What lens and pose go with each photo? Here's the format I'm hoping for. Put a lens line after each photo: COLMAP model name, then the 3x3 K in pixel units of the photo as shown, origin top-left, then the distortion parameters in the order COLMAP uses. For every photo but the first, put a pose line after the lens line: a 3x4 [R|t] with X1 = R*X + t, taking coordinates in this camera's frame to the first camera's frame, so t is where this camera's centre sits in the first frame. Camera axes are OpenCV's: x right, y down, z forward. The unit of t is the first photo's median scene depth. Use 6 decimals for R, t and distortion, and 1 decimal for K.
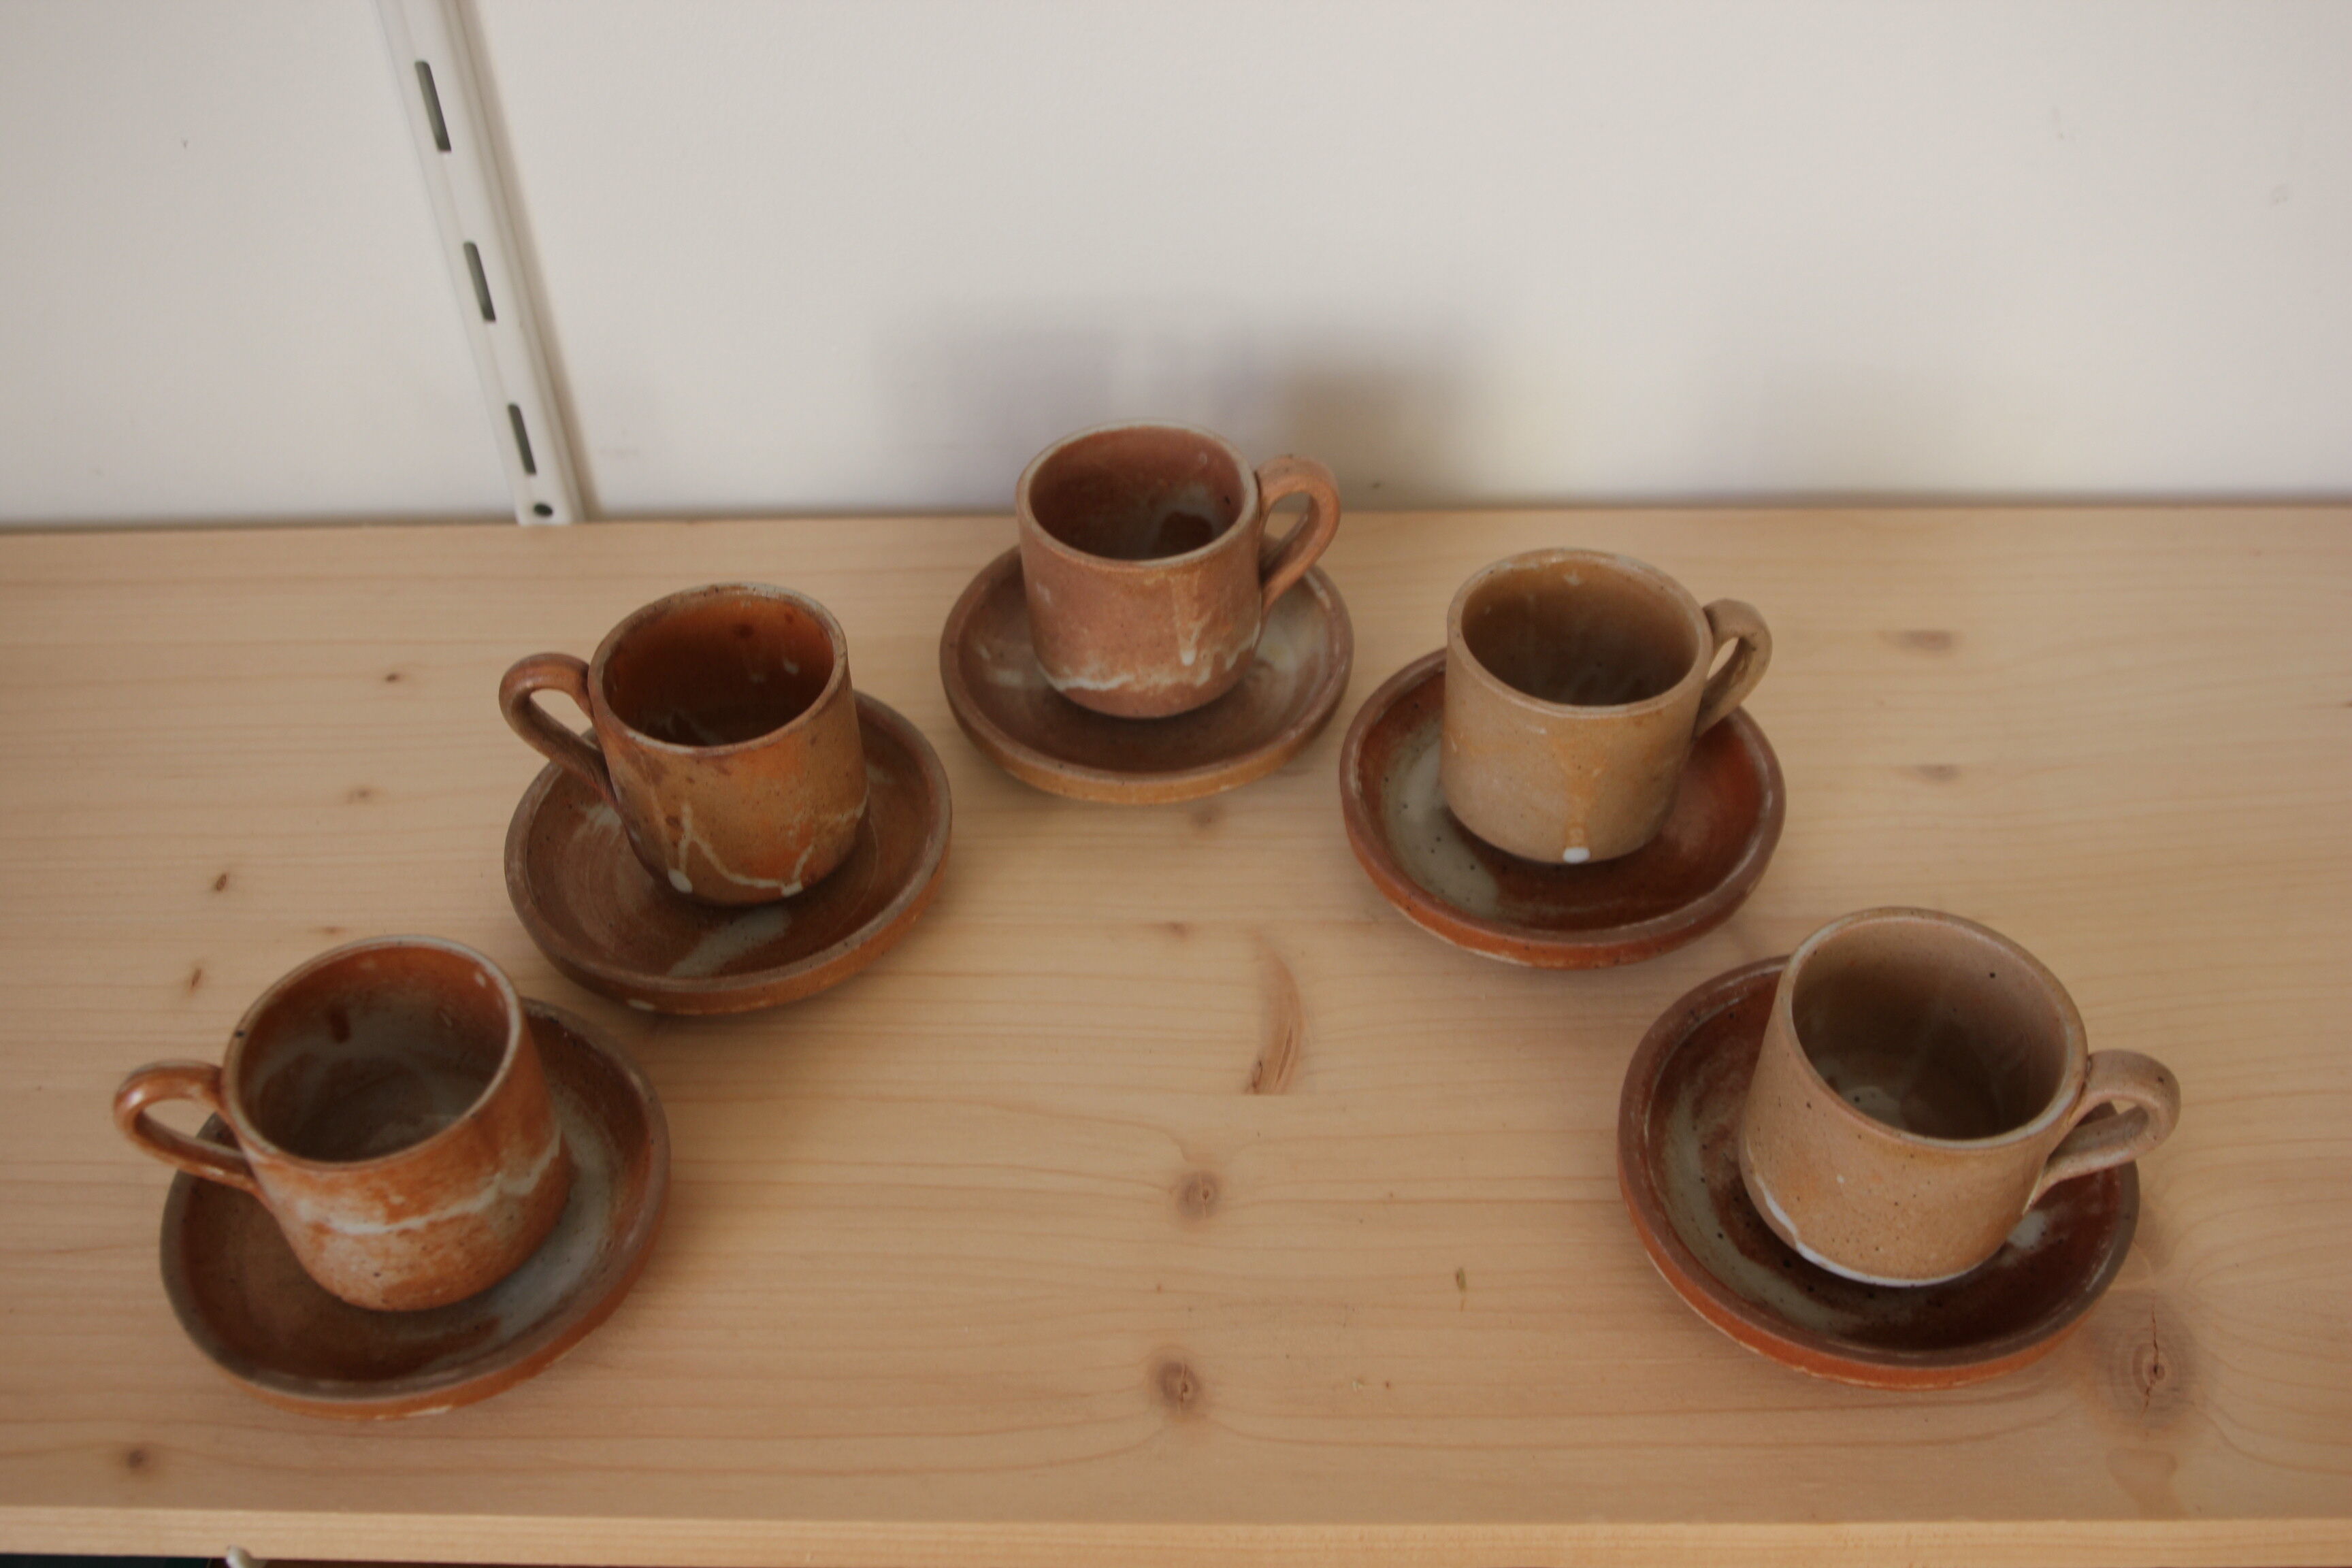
lens RADIAL K [[2304.1, 0, 1176.0], [0, 2304.1, 784.0], [0, 0, 1]] dist [-0.114704, 0.102251]
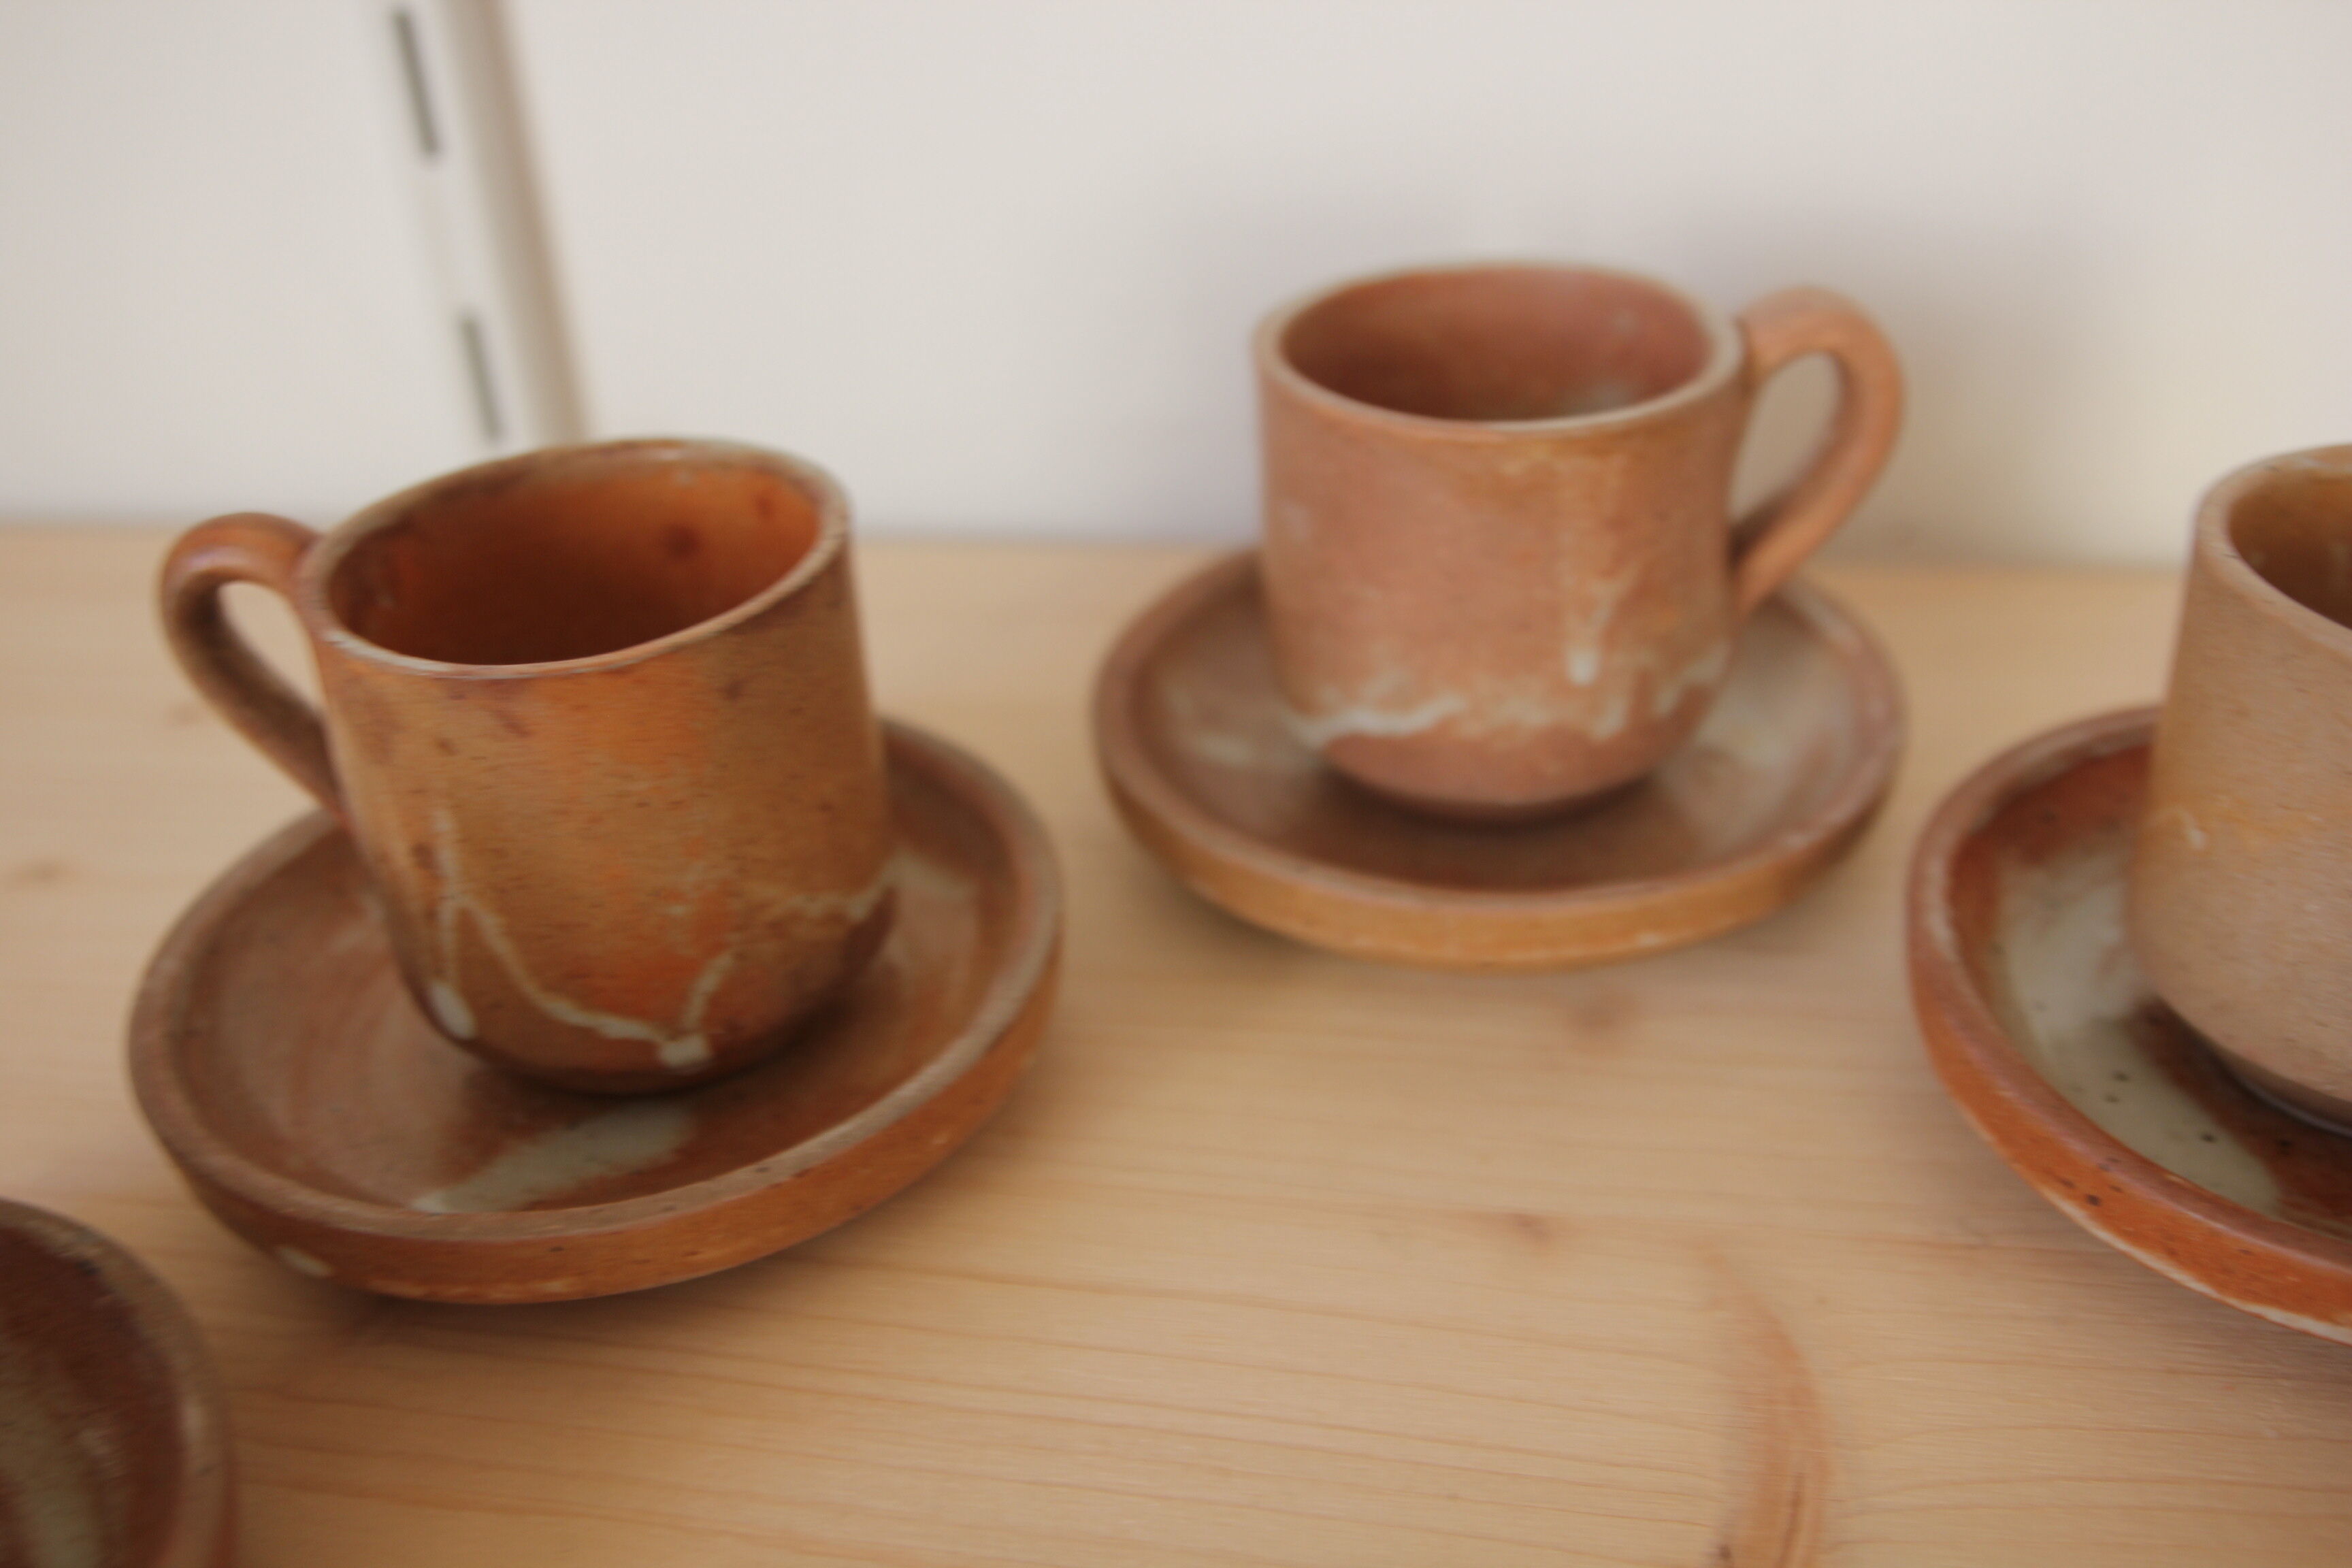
lens RADIAL K [[2253.8, 0, 1176.0], [0, 2253.8, 784.0], [0, 0, 1]] dist [-0.133694, 0.090673]
pose [[0.987479, 0.059078, -0.146271, -0.009713], [-0.088894, 0.974384, -0.206577, 0.081916], [0.130320, 0.216993, 0.967435, 0.608408]]
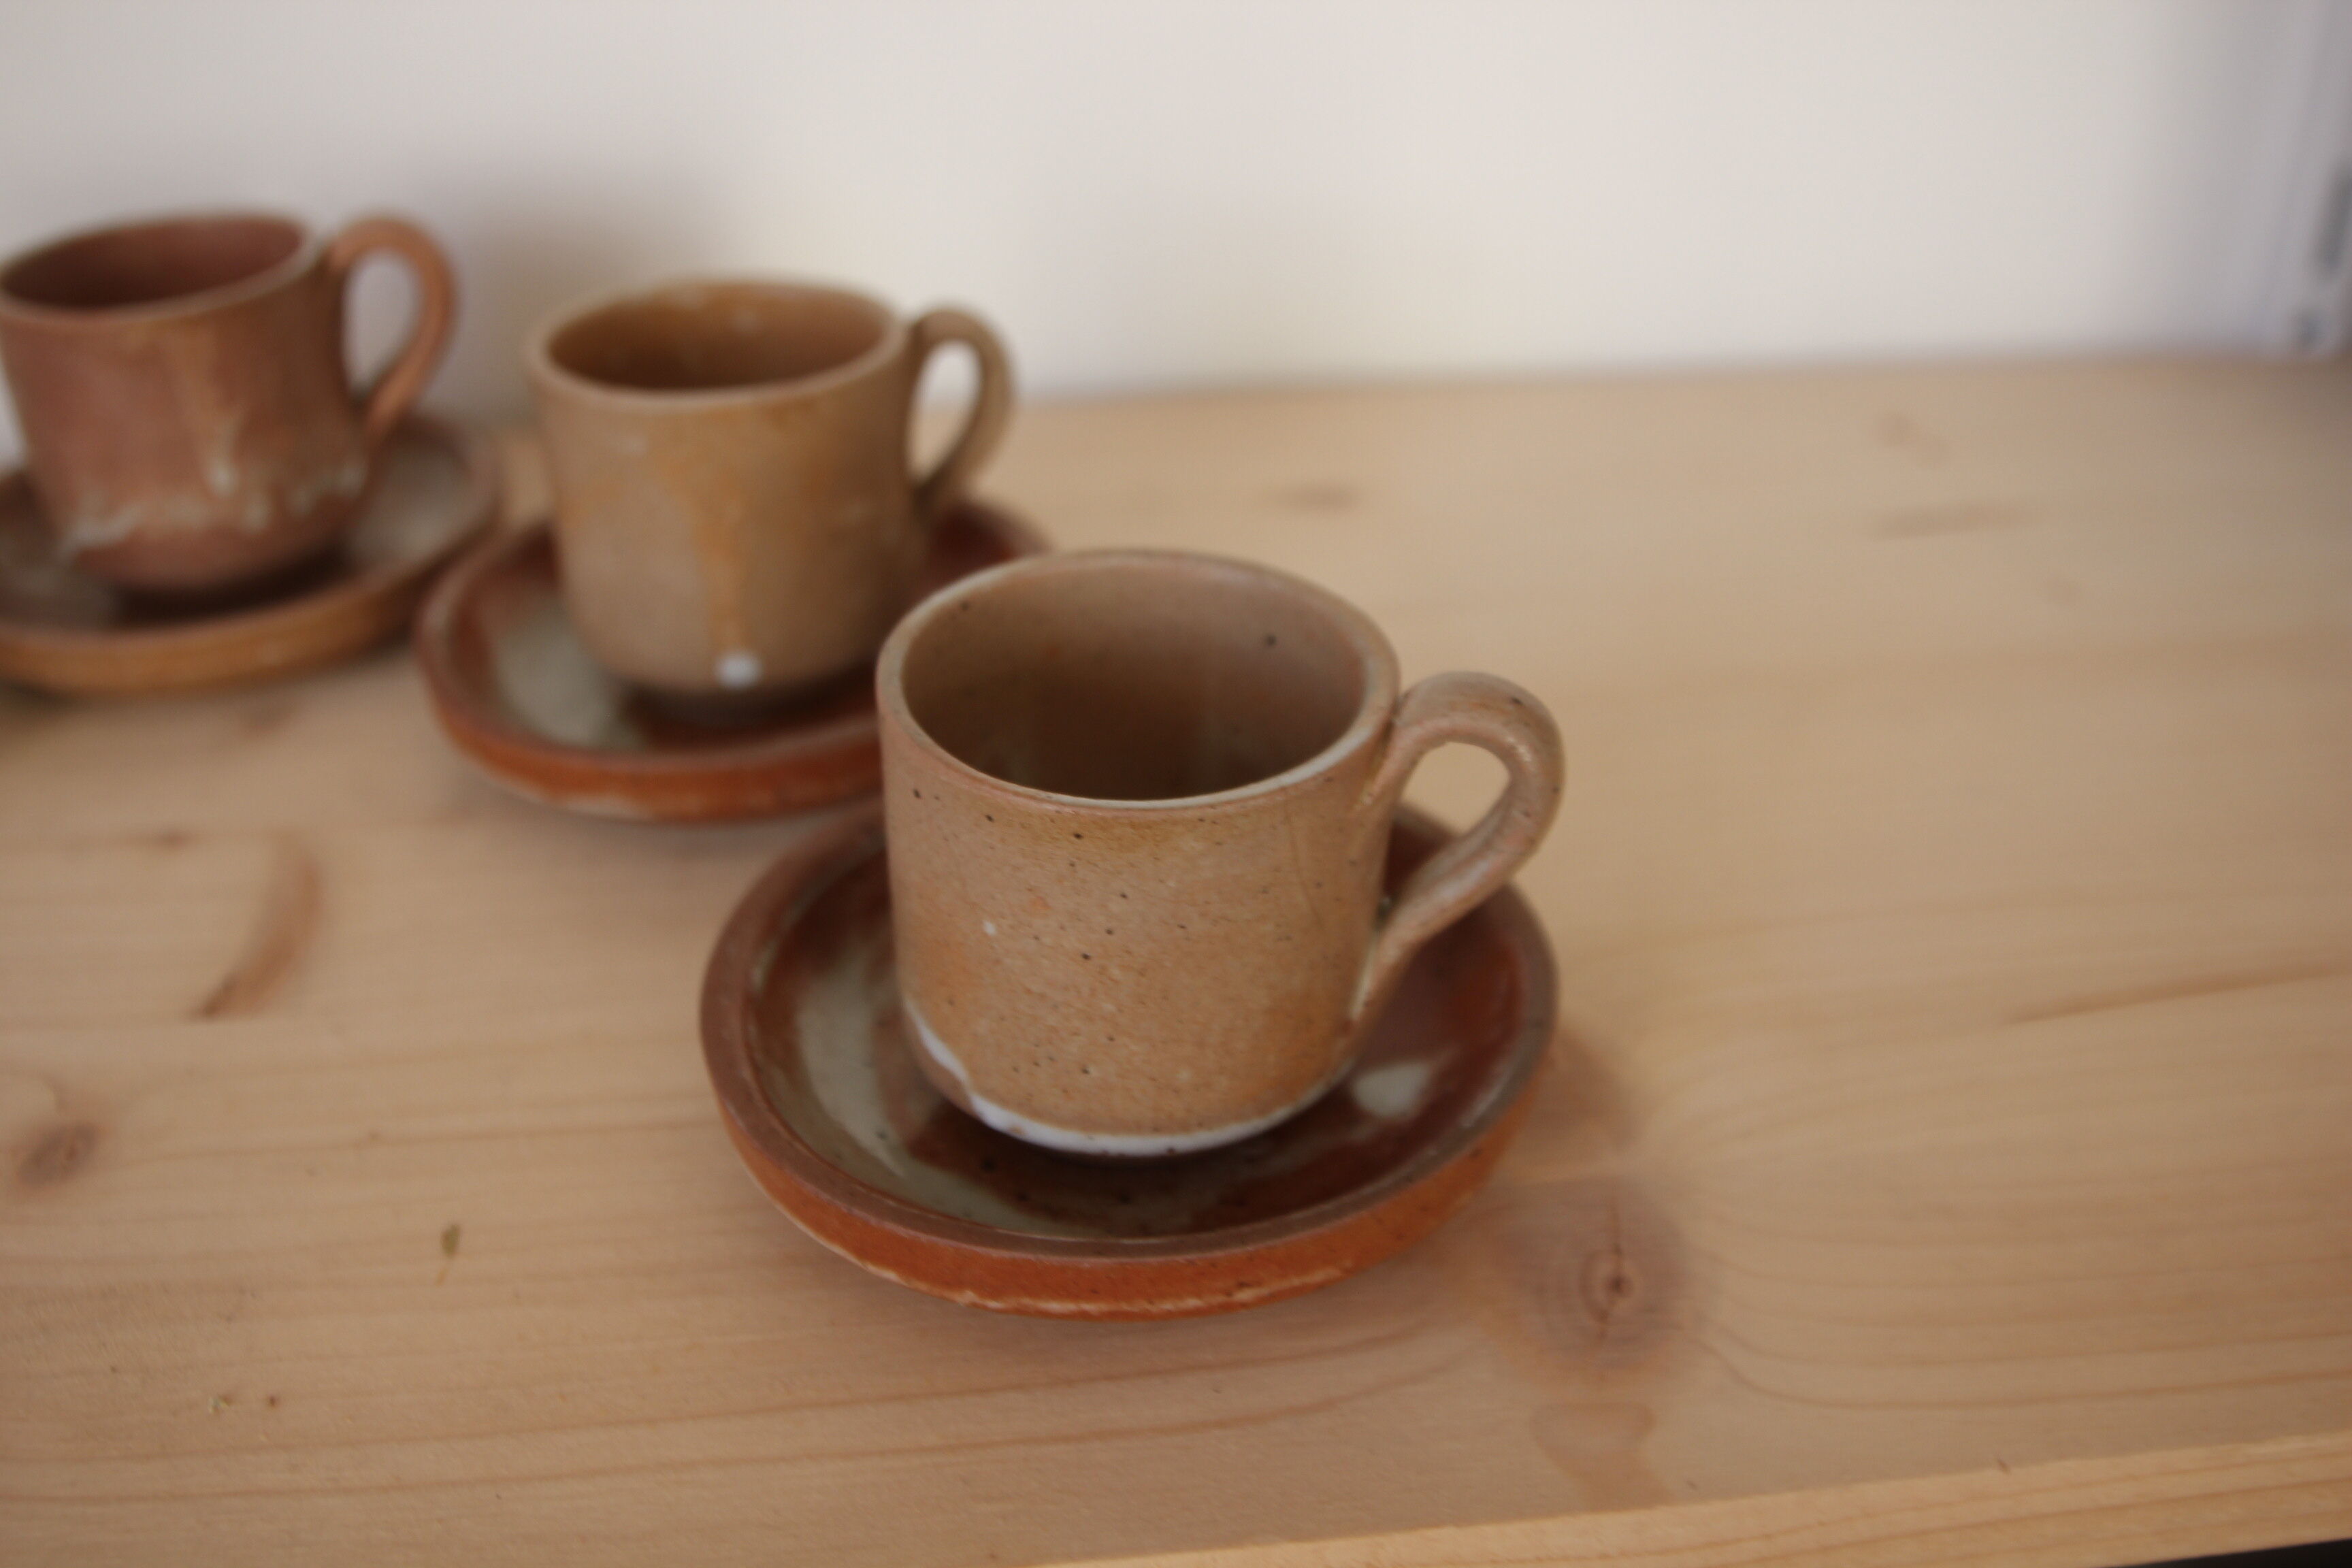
lens RADIAL K [[2253.8, 0, 1176.0], [0, 2253.8, 784.0], [0, 0, 1]] dist [-0.133694, 0.090673]
pose [[0.992032, -0.050152, 0.115576, 0.237107], [0.074486, 0.973330, -0.216979, 0.227504], [-0.101612, 0.223859, 0.969310, 0.383325]]
